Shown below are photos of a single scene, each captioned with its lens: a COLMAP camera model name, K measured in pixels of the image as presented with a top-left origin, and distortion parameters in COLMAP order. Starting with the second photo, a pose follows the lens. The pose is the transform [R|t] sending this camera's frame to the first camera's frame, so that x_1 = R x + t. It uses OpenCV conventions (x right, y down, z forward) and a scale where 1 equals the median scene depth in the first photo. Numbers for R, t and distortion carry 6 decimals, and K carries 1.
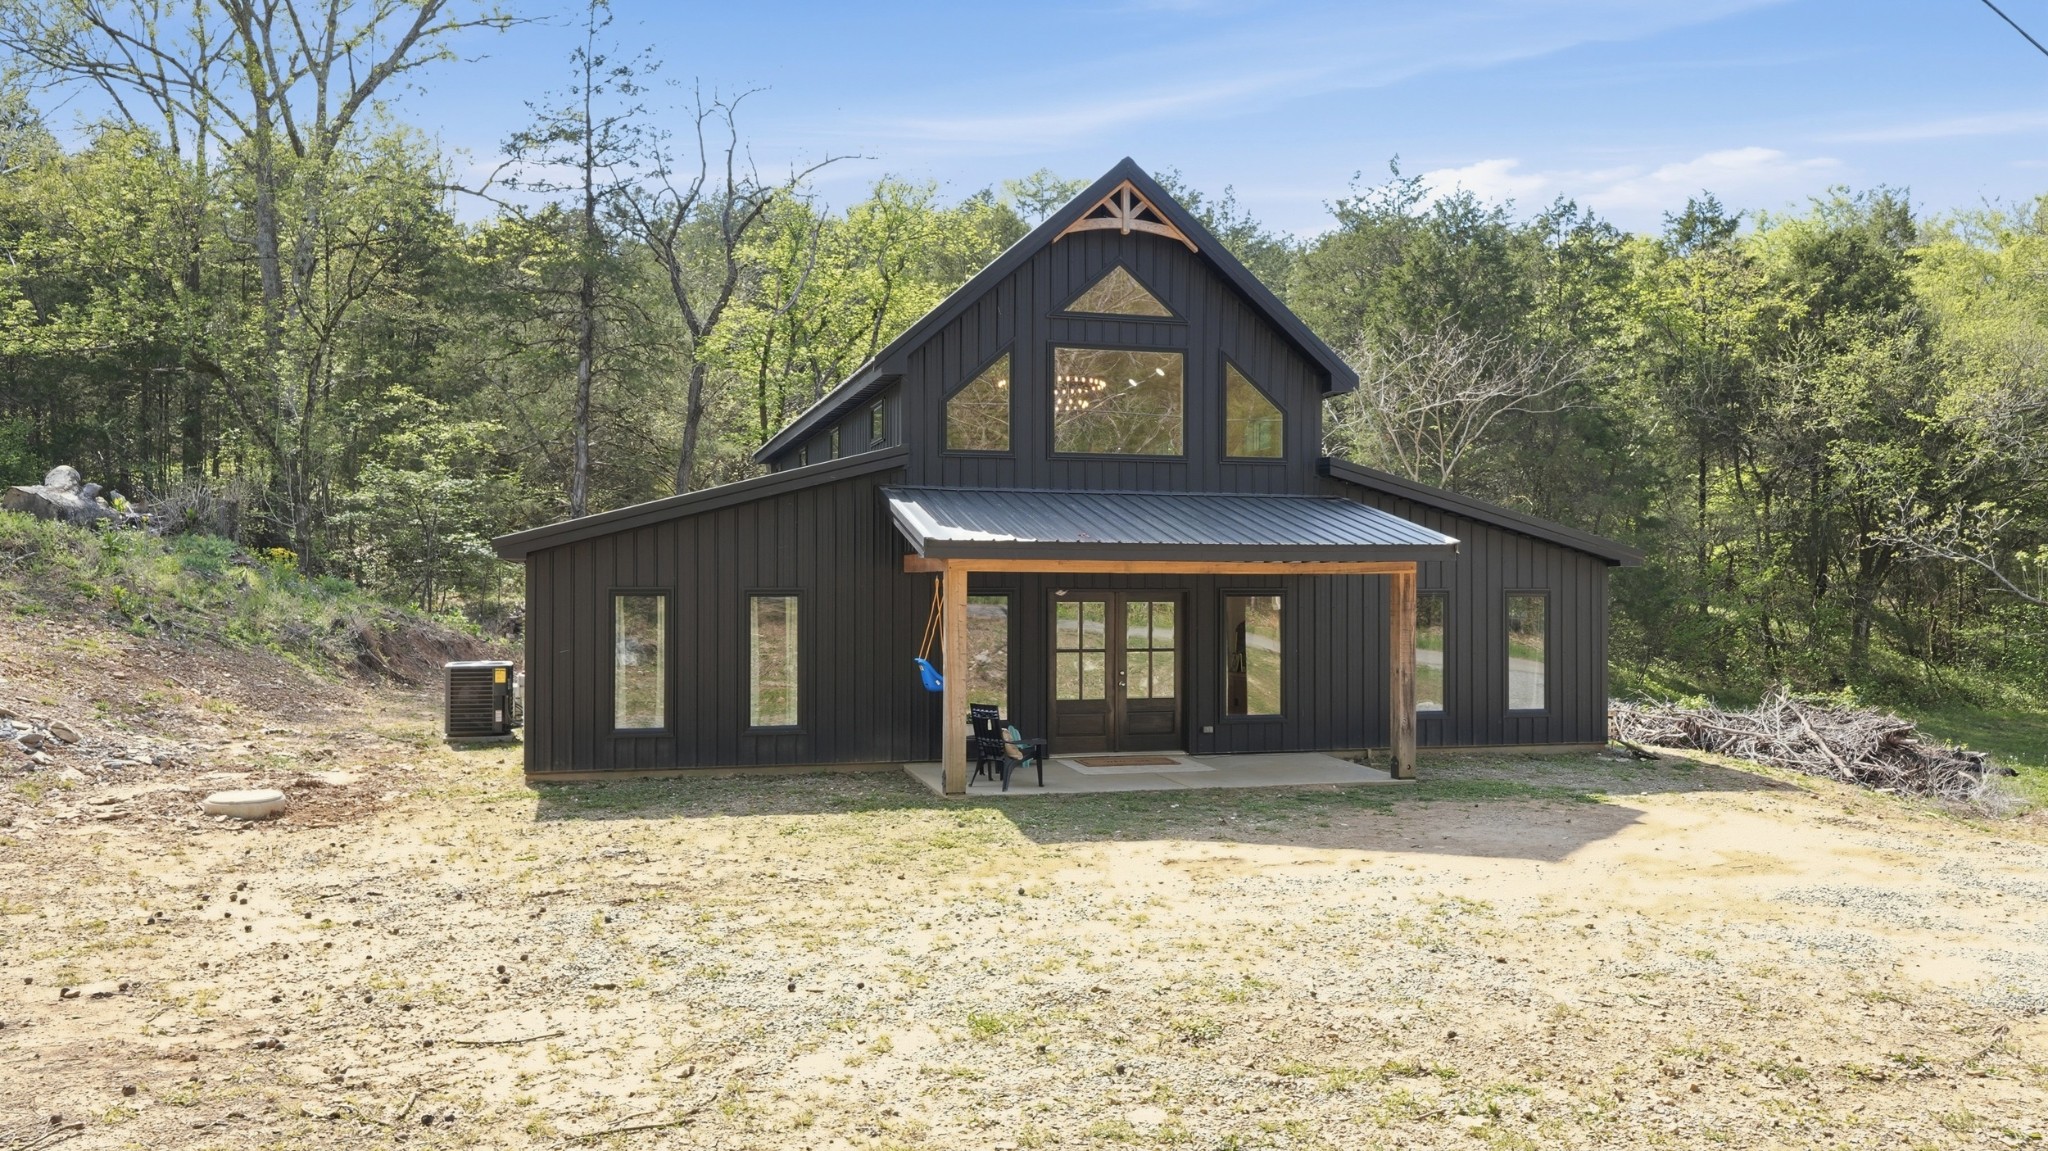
lens RADIAL K [[1558.7, 0, 1033.6], [0, 1558.7, 557.4], [0, 0, 1]] dist [0.003619, 0.019424]
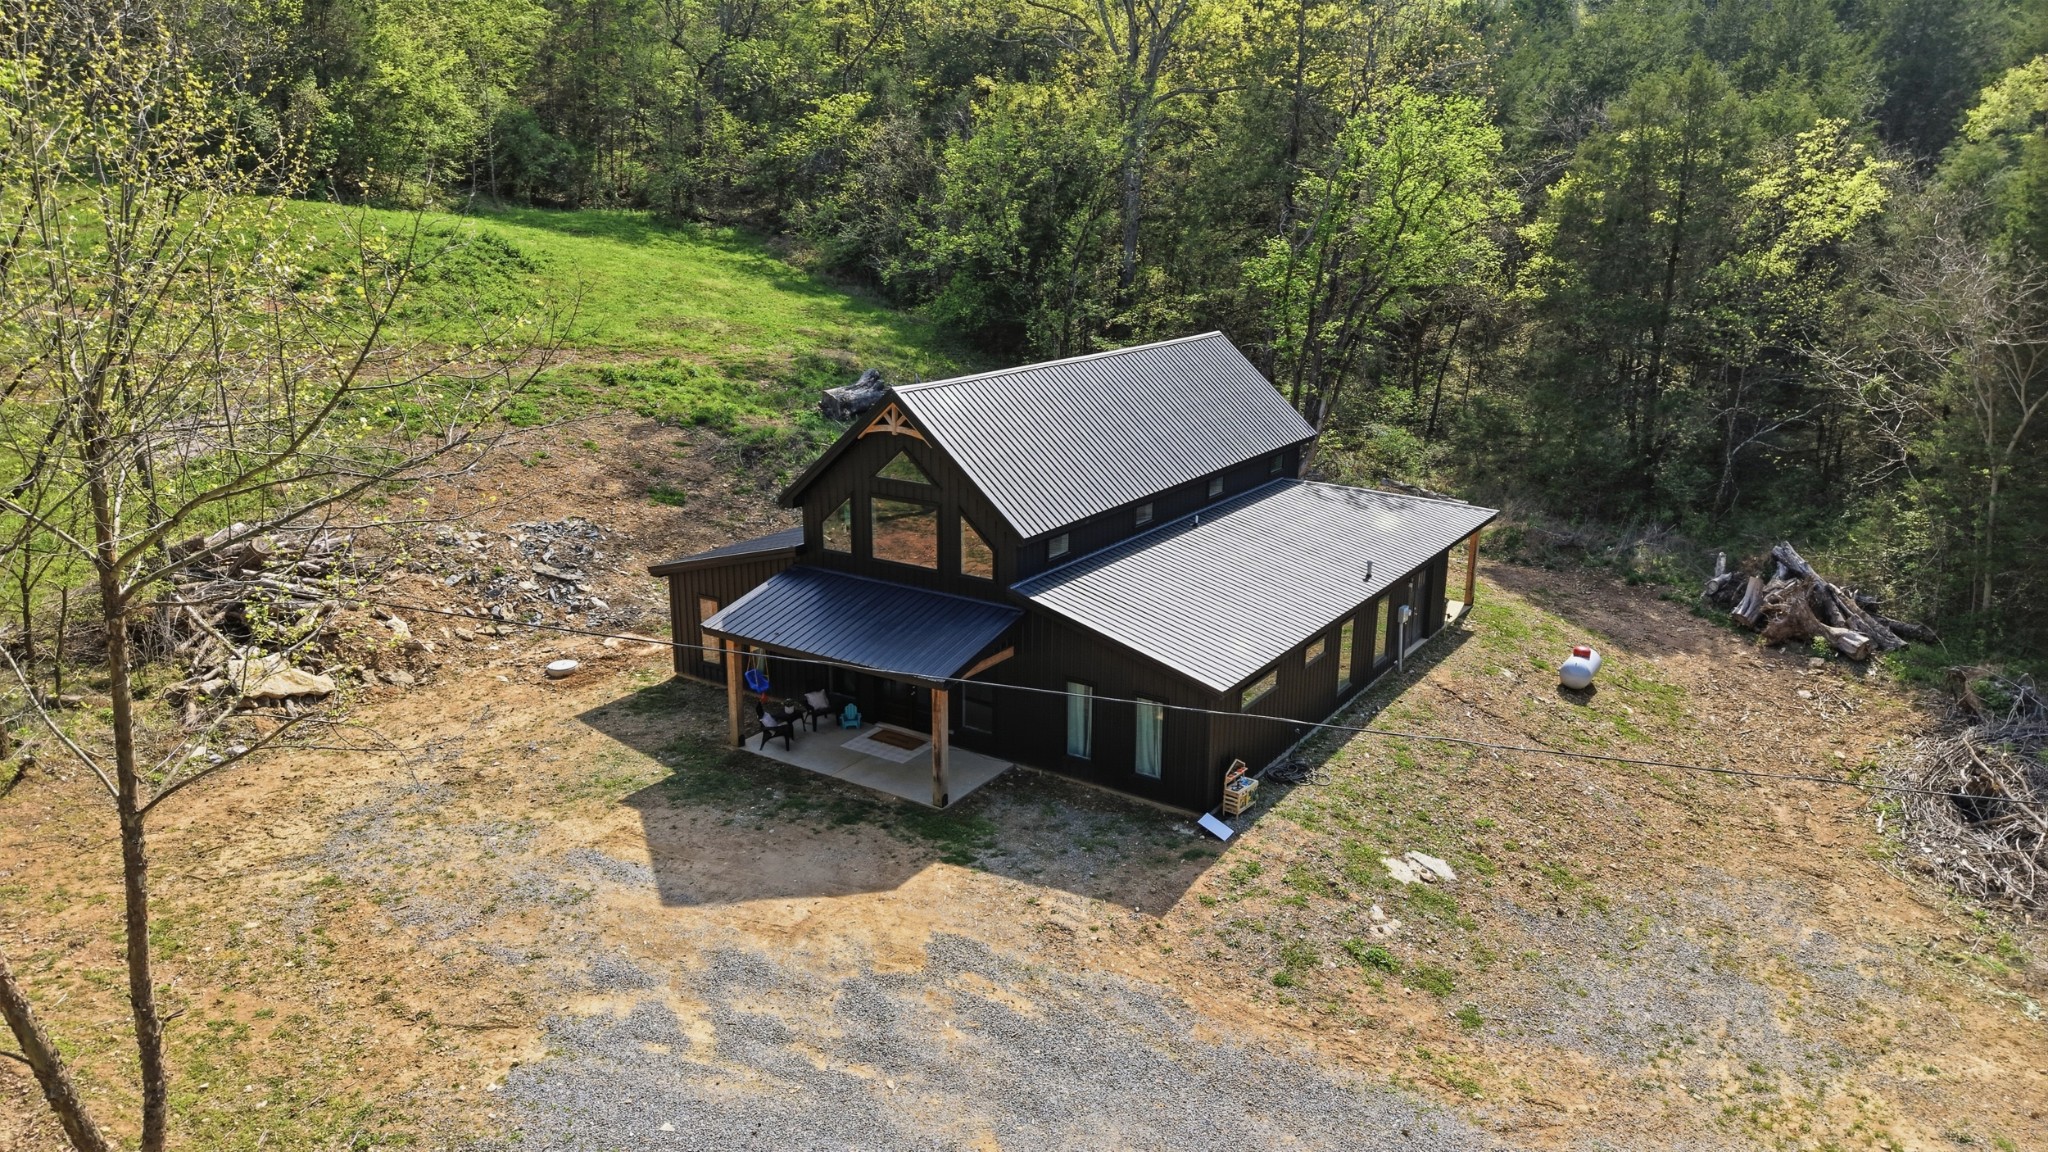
lens RADIAL K [[1389.0, 0, 1014.3], [0, 1389.0, 571.7], [0, 0, 1]] dist [0.030965, -0.030979]
pose [[0.637738, 0.218164, -0.738711, 1.211155], [0.006180, 0.957570, 0.288135, -0.479063], [0.770228, -0.188320, 0.609331, 0.194719]]
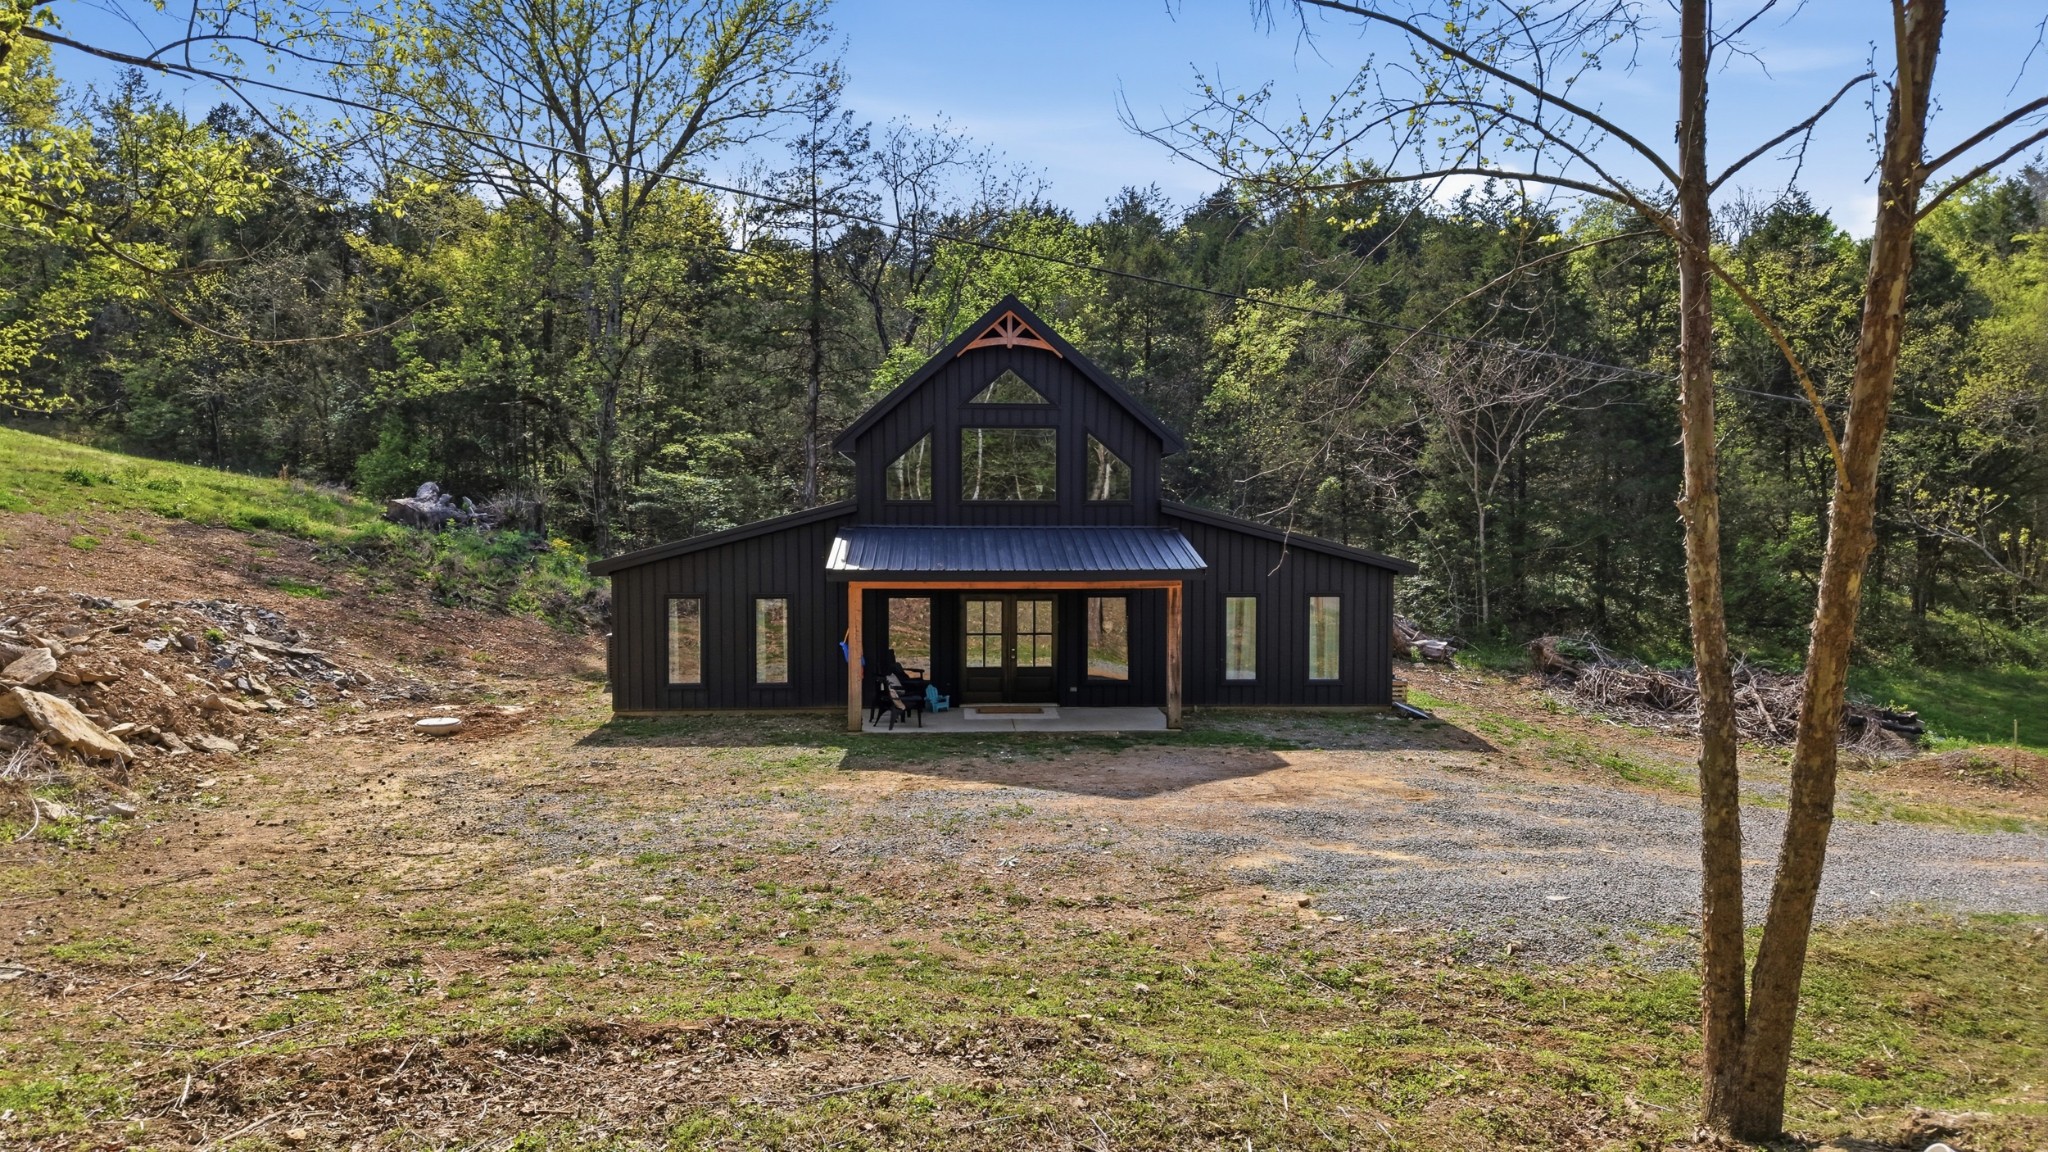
lens RADIAL K [[1389.0, 0, 1018.0], [0, 1389.0, 570.6], [0, 0, 1]] dist [0.030965, -0.030979]
pose [[0.976794, 0.004507, -0.214135, 0.339771], [0.005699, 0.998878, 0.047019, -0.060922], [0.214107, -0.047148, 0.975672, -0.263619]]
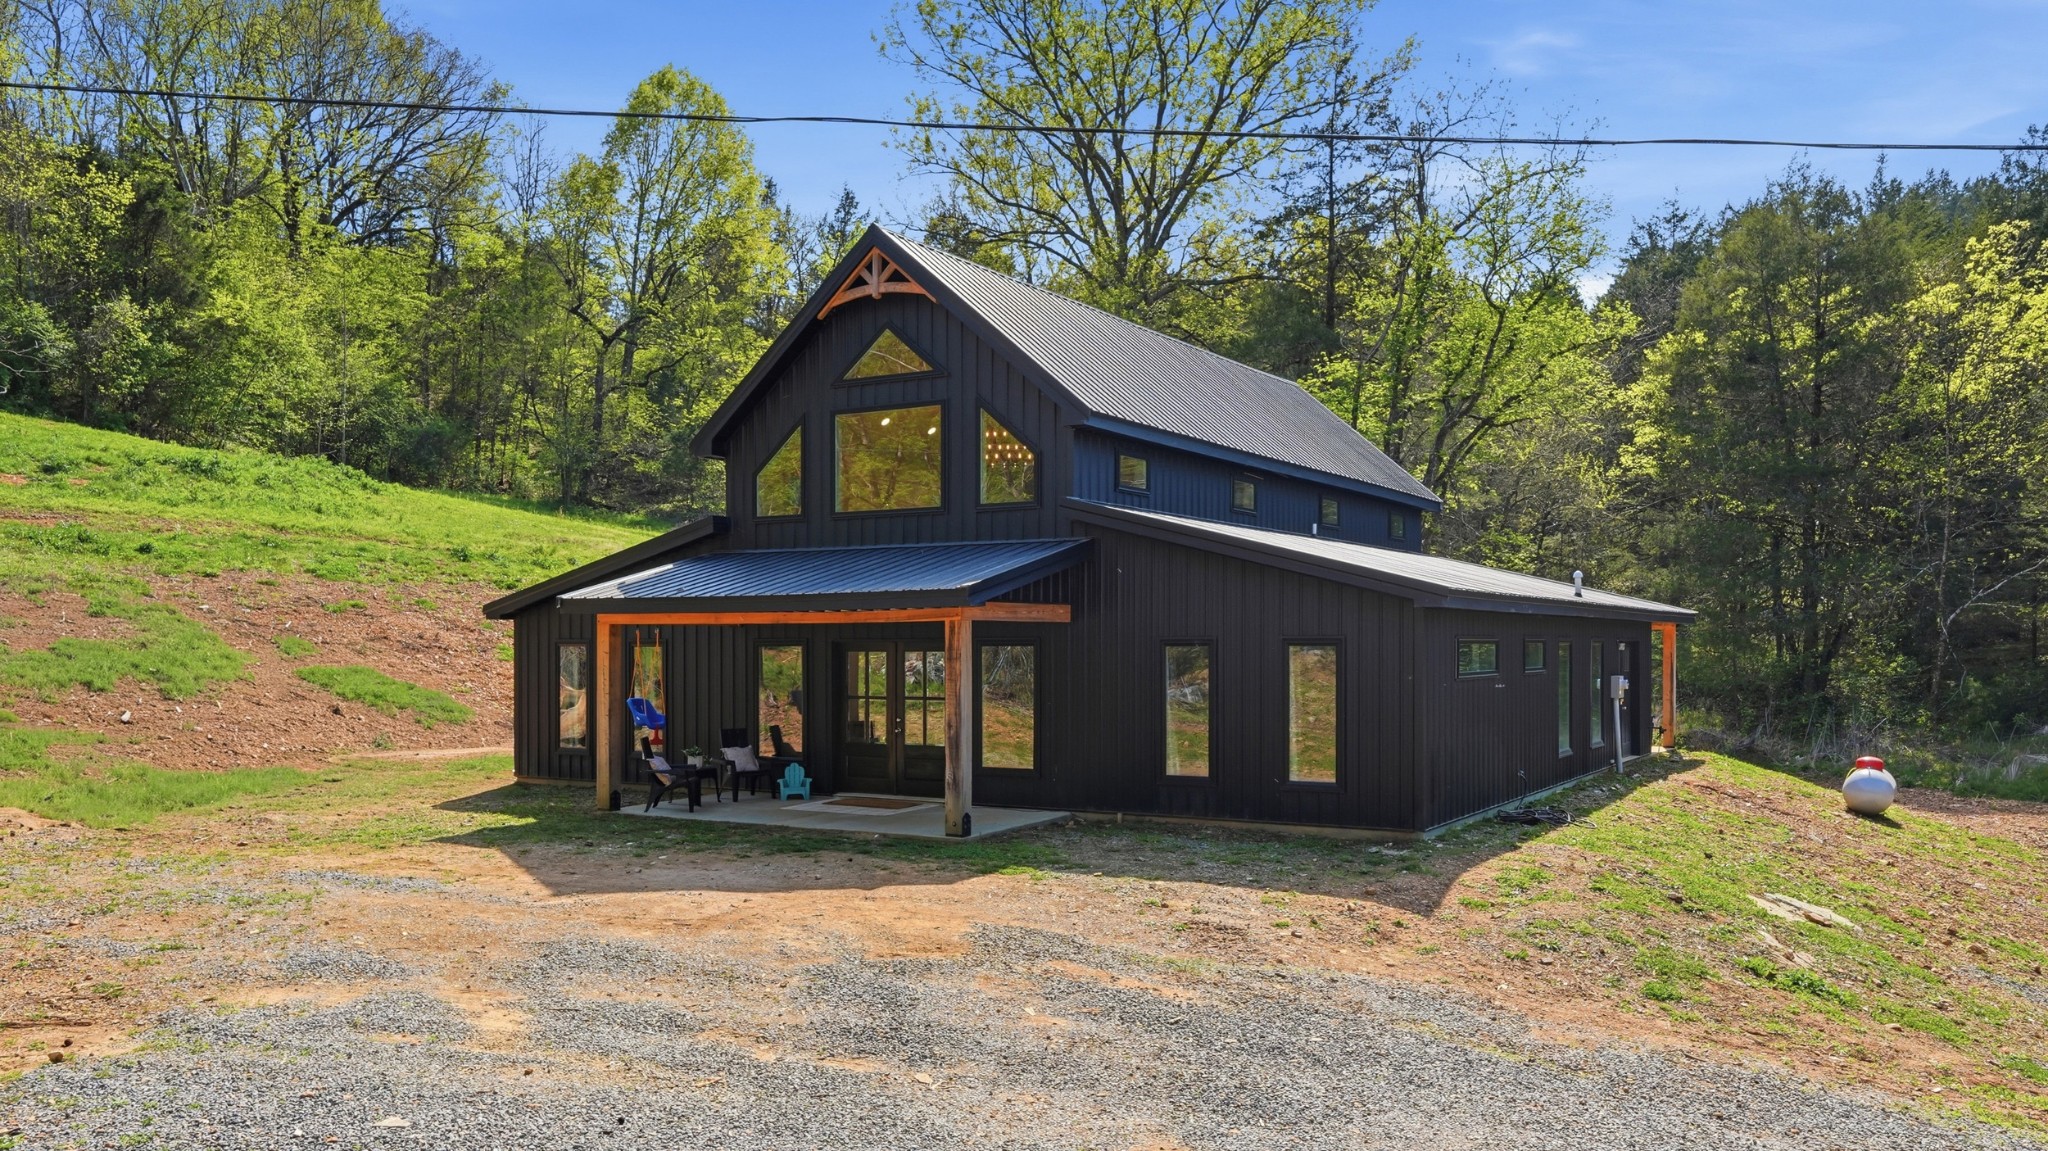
lens RADIAL K [[1566.0, 0, 1006.7], [0, 1566.0, 647.7], [0, 0, 1]] dist [0.000923, 0.066067]
pose [[0.669363, -0.003292, -0.742928, 0.885783], [0.014525, 0.999857, 0.008657, 0.018293], [0.742794, -0.016585, 0.669315, 0.354586]]
